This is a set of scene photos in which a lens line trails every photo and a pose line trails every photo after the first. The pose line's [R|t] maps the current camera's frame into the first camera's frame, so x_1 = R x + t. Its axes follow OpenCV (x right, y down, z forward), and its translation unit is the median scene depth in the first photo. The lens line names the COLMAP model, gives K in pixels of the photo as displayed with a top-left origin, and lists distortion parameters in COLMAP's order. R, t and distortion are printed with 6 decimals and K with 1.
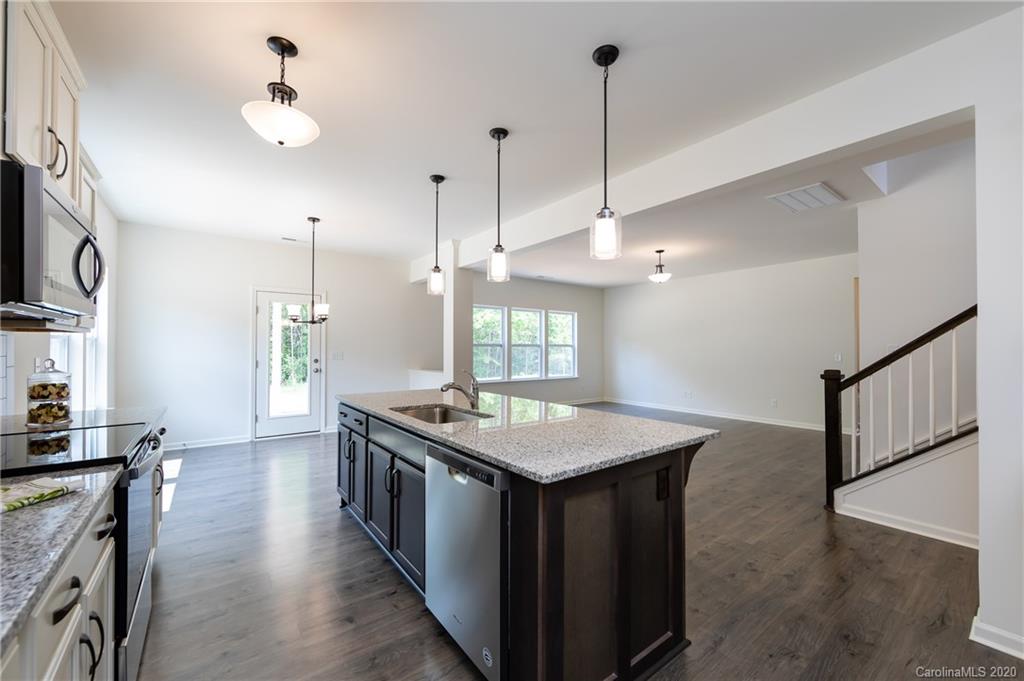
lens RADIAL K [[401.6, 0, 512.0], [0, 401.6, 340.5], [0, 0, 1]] dist [0.002712, 0.000098]
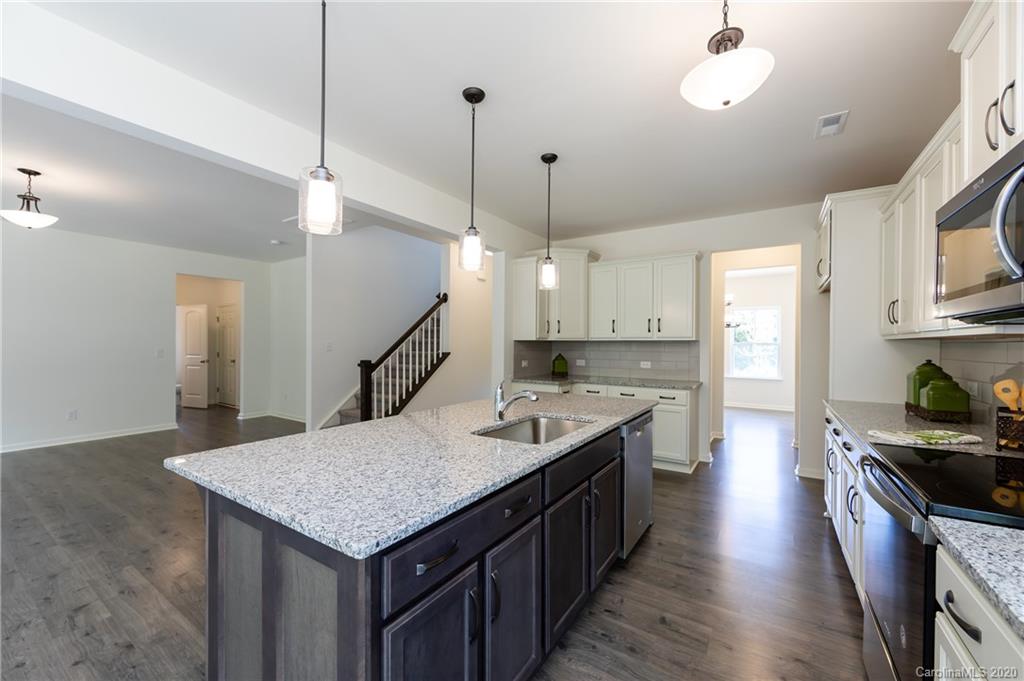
lens RADIAL K [[401.6, 0, 512.0], [0, 401.6, 340.5], [0, 0, 1]] dist [0.002712, 0.000098]
pose [[-0.335734, 0.000387, 0.941957, -0.759954], [-0.024256, 0.999665, -0.009056, 0.006491], [-0.941645, -0.025888, -0.335612, 1.061668]]
